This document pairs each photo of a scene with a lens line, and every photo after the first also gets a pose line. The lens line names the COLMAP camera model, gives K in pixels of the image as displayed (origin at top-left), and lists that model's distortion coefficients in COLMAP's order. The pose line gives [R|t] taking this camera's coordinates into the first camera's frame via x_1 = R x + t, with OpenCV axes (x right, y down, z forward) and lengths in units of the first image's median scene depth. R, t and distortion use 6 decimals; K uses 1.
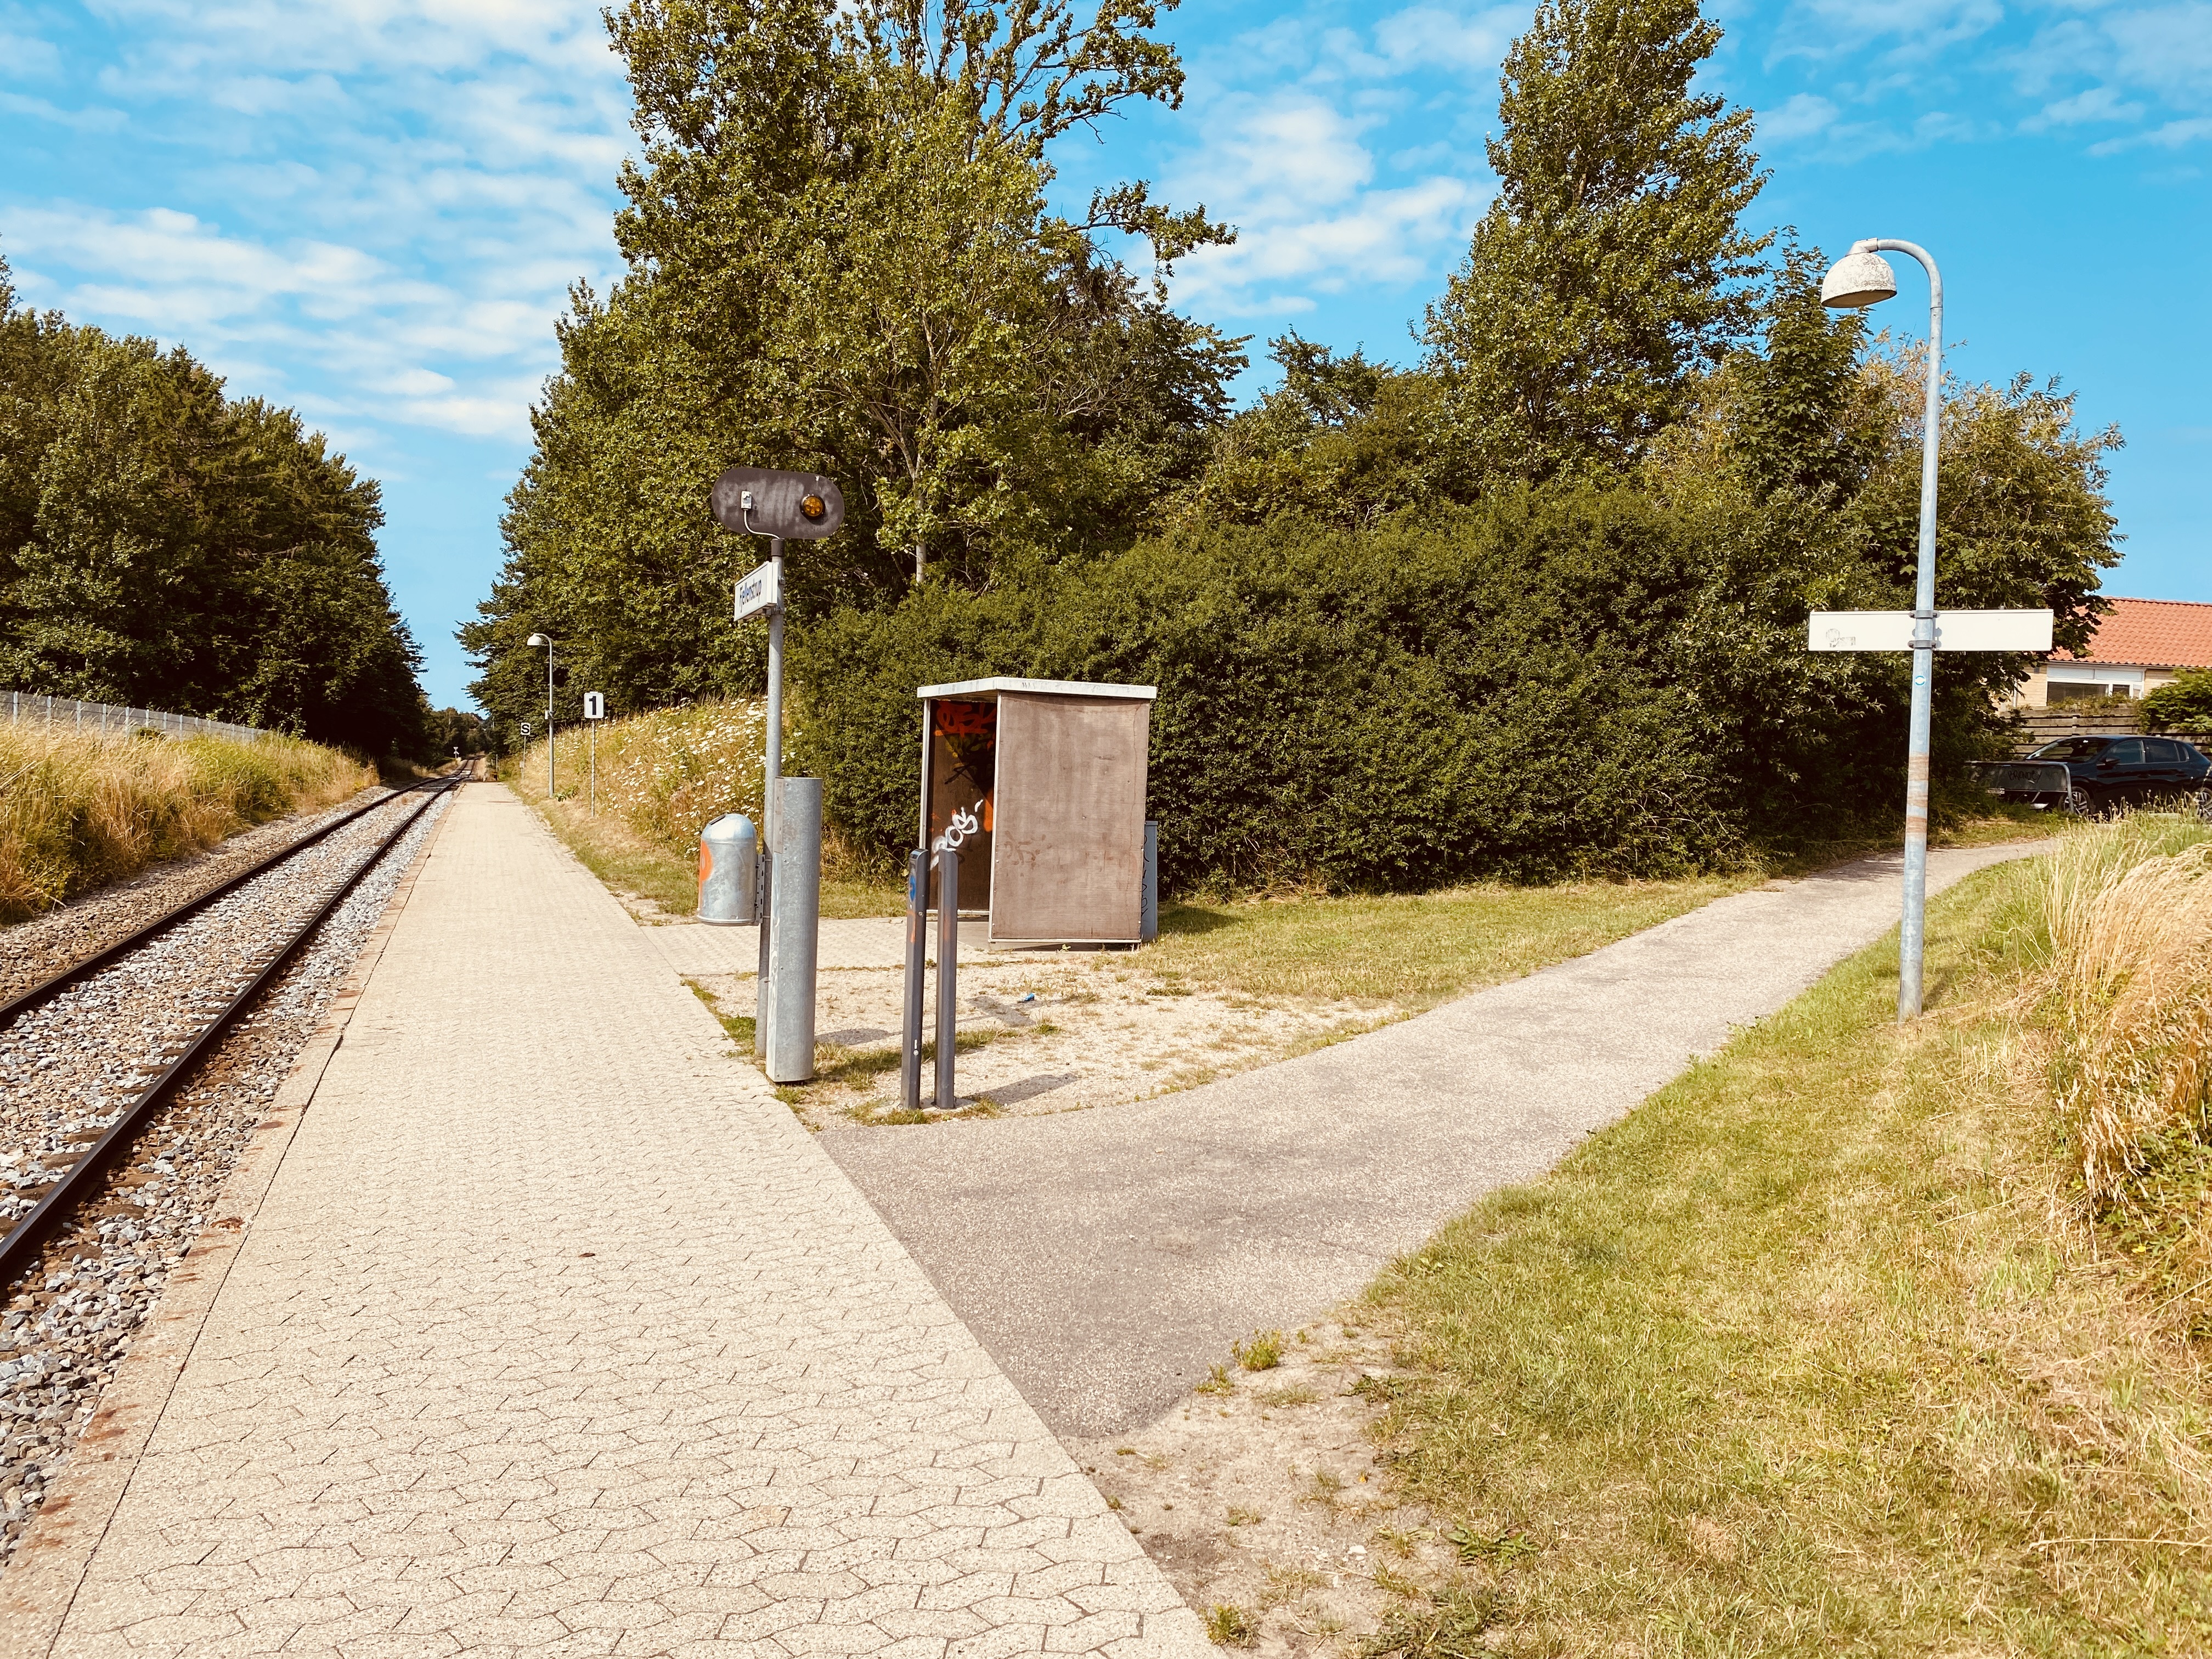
lens RADIAL K [[1678.2, 0, 1101.6], [0, 1678.2, 811.2], [0, 0, 1]] dist [0.031006, -0.030273]
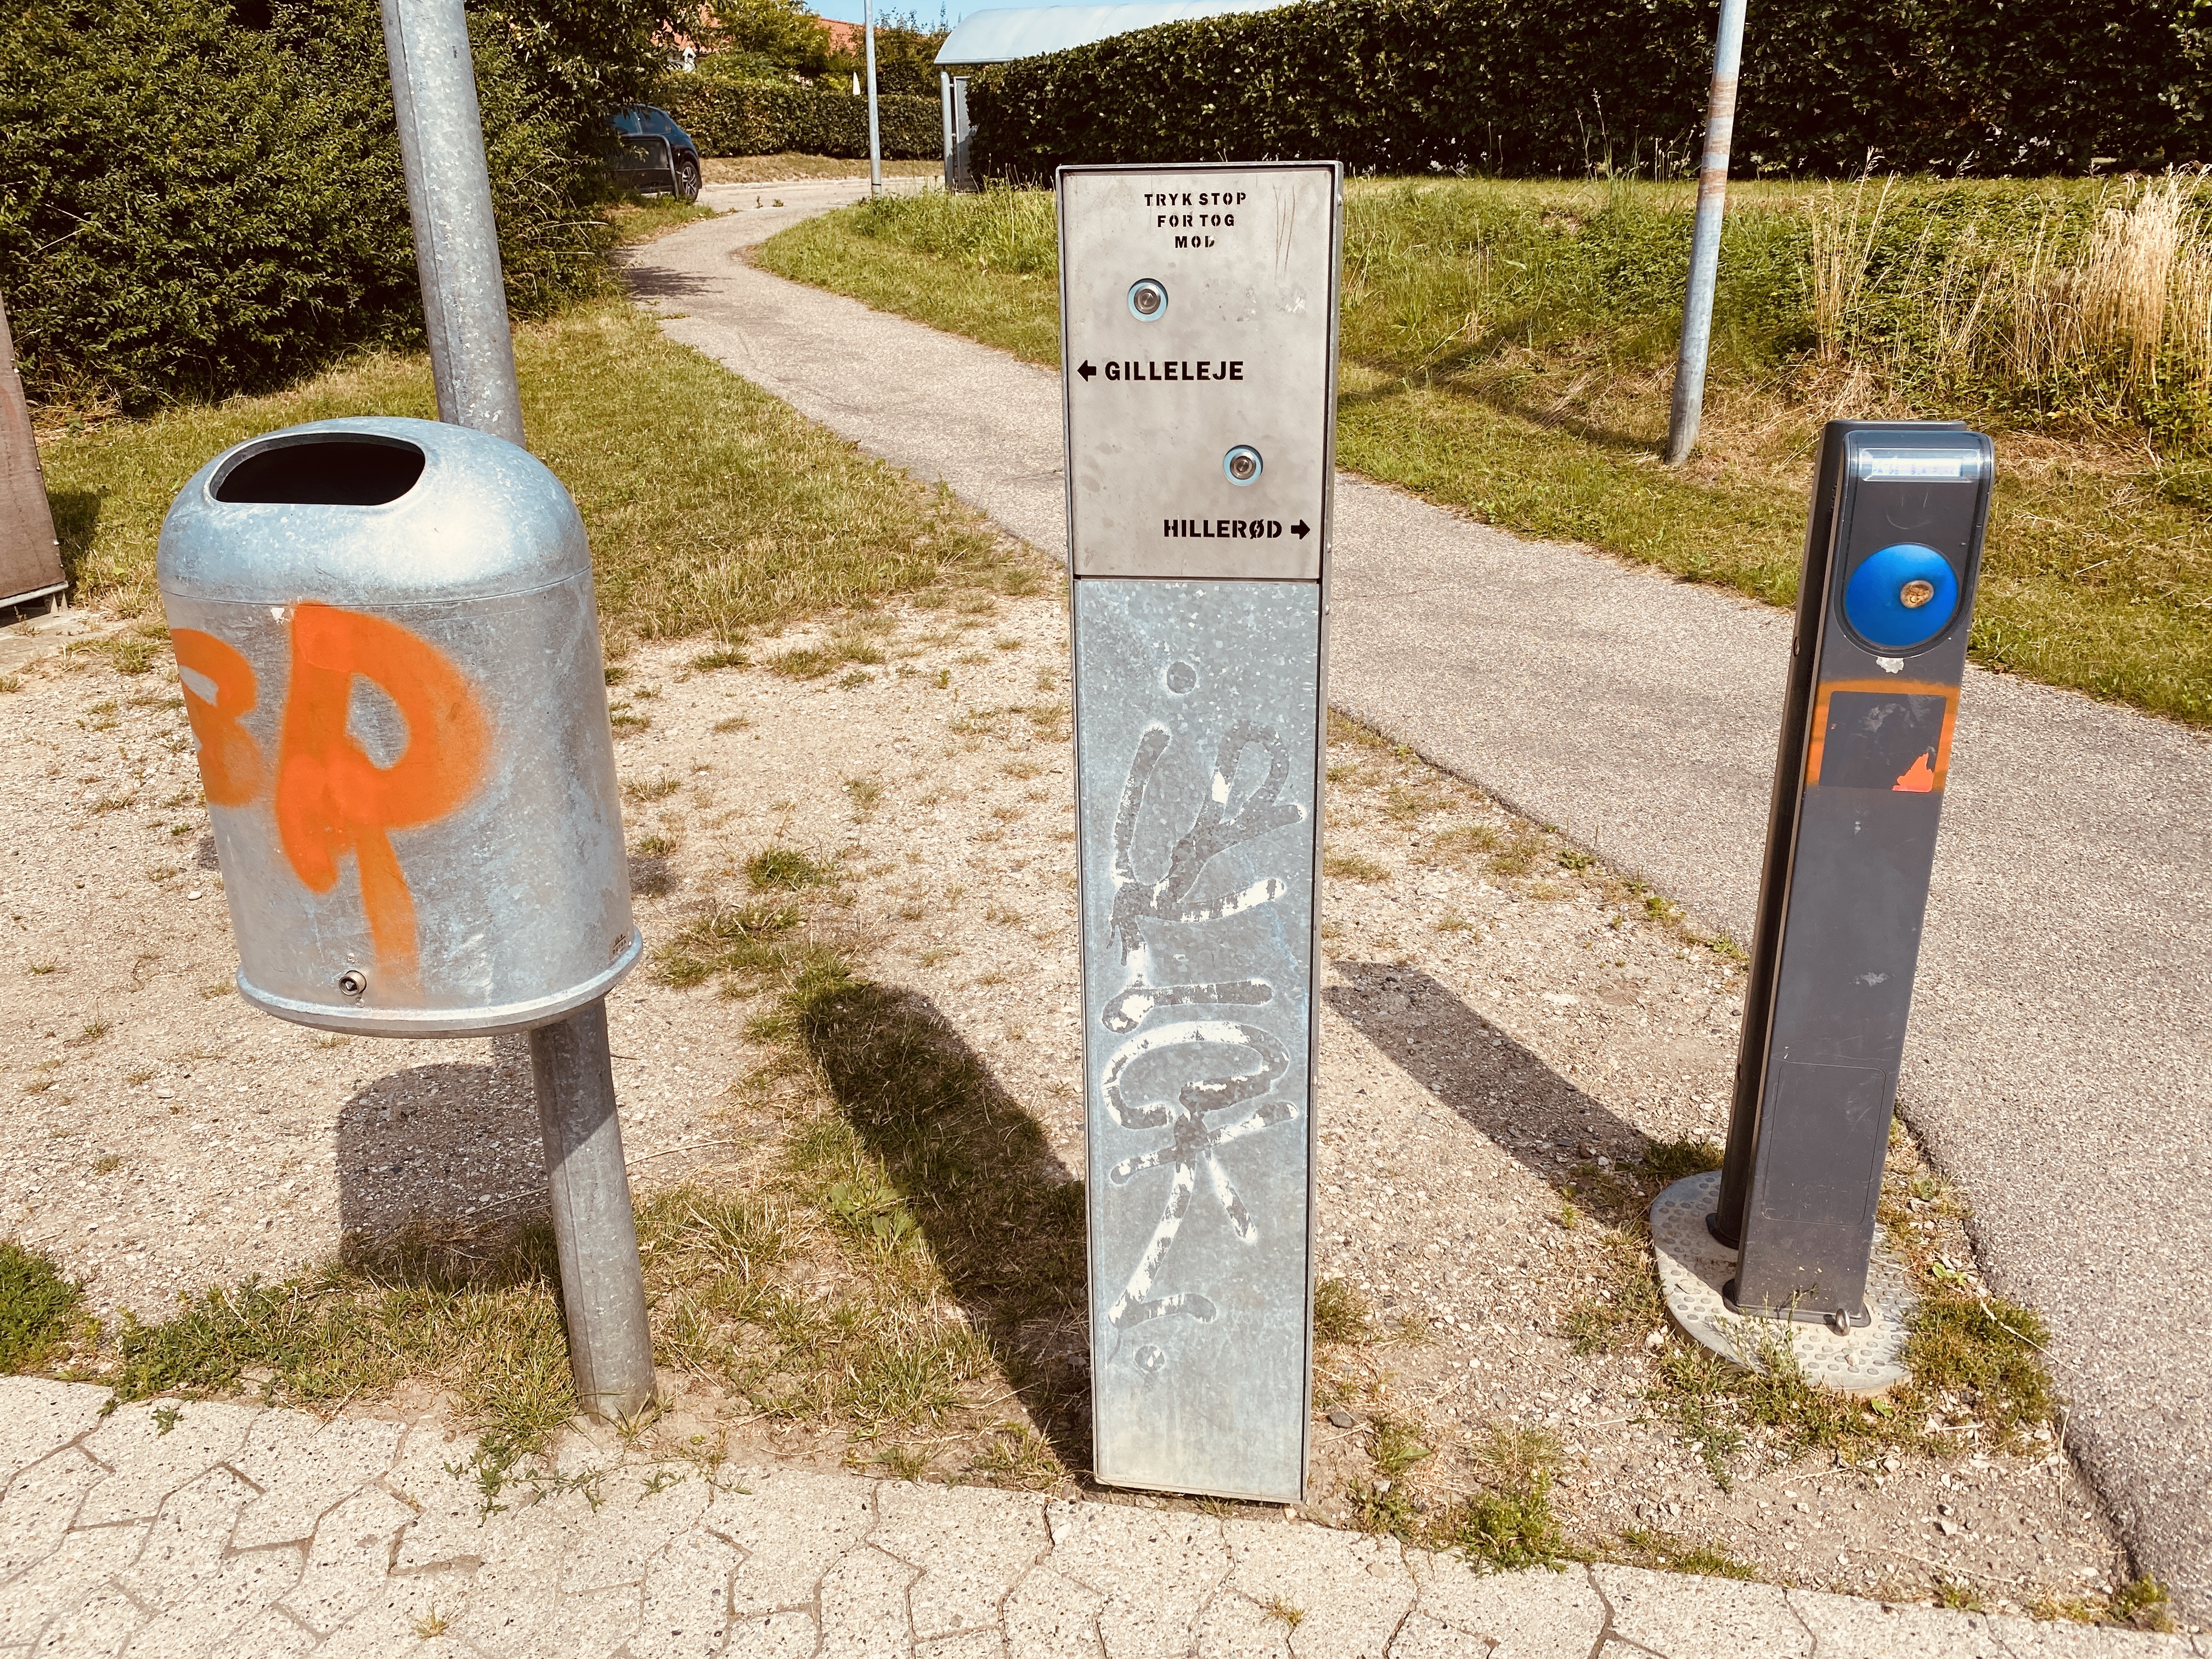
lens RADIAL K [[1678.2, 0, 1101.6], [0, 1678.2, 811.2], [0, 0, 1]] dist [0.031006, -0.030273]
pose [[0.483463, -0.342298, 0.805665, -0.189524], [0.052176, 0.930008, 0.363818, -0.012326], [-0.873808, -0.133856, 0.467484, 0.470188]]
